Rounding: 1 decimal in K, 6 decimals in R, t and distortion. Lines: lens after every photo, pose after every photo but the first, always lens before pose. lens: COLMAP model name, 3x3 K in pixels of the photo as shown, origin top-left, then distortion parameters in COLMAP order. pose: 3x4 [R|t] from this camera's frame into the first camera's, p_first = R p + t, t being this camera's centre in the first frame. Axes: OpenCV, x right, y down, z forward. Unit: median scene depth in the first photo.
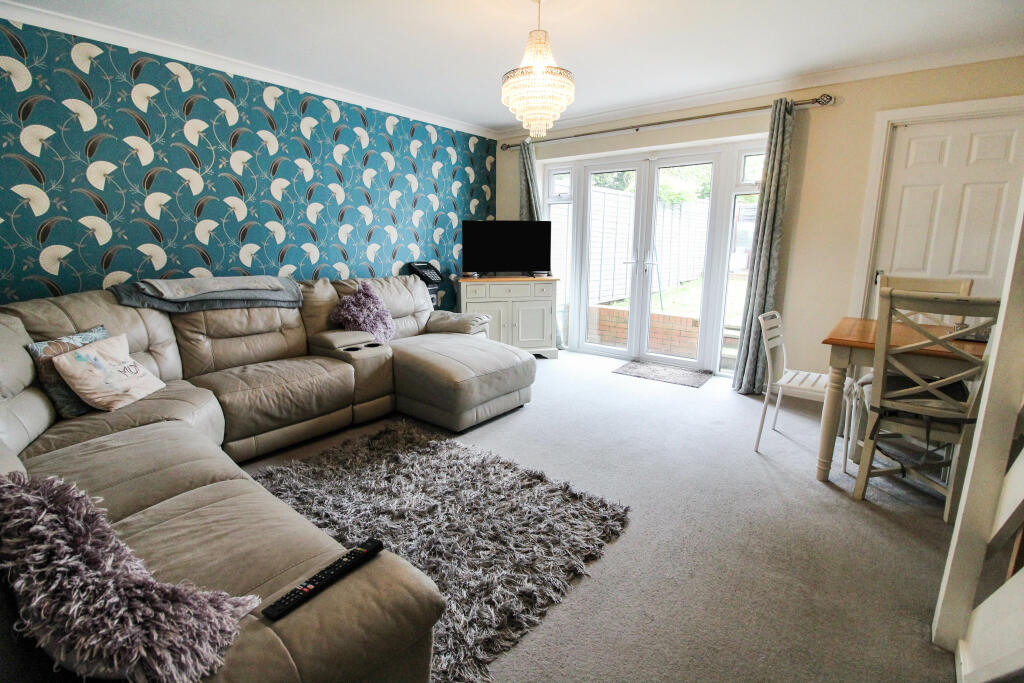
lens RADIAL K [[475.1, 0, 515.6], [0, 475.1, 333.1], [0, 0, 1]] dist [0.003158, -0.014183]
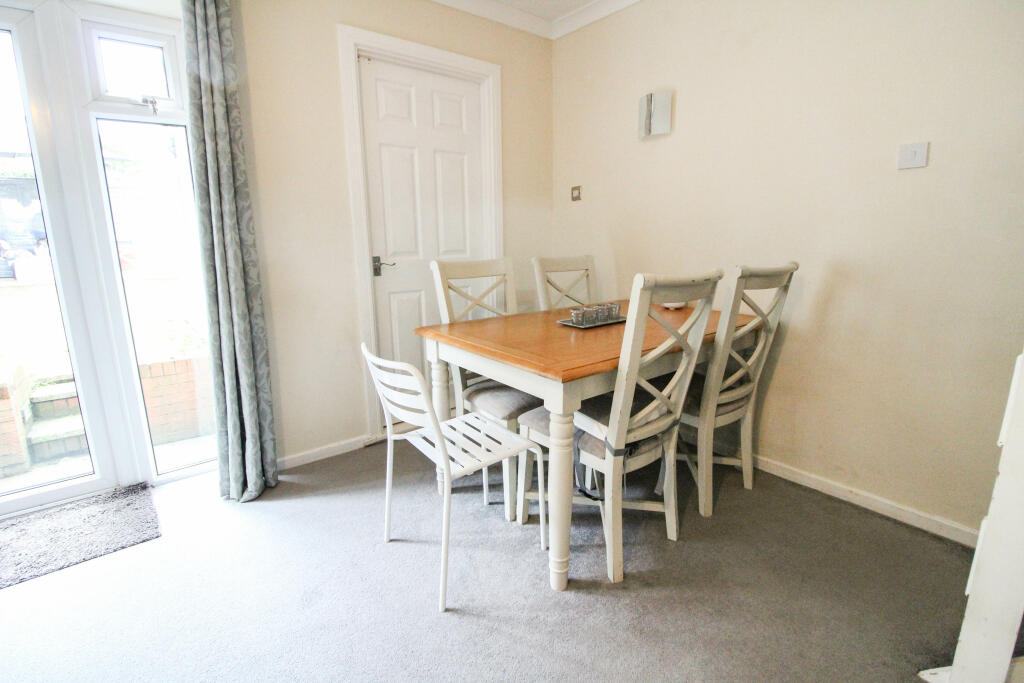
lens RADIAL K [[475.1, 0, 515.6], [0, 475.1, 333.1], [0, 0, 1]] dist [0.003158, -0.014183]
pose [[0.215423, -0.202928, 0.955203, 0.081777], [0.200067, 0.966592, 0.160227, -0.100810], [-0.955806, 0.156588, 0.248826, 0.682946]]
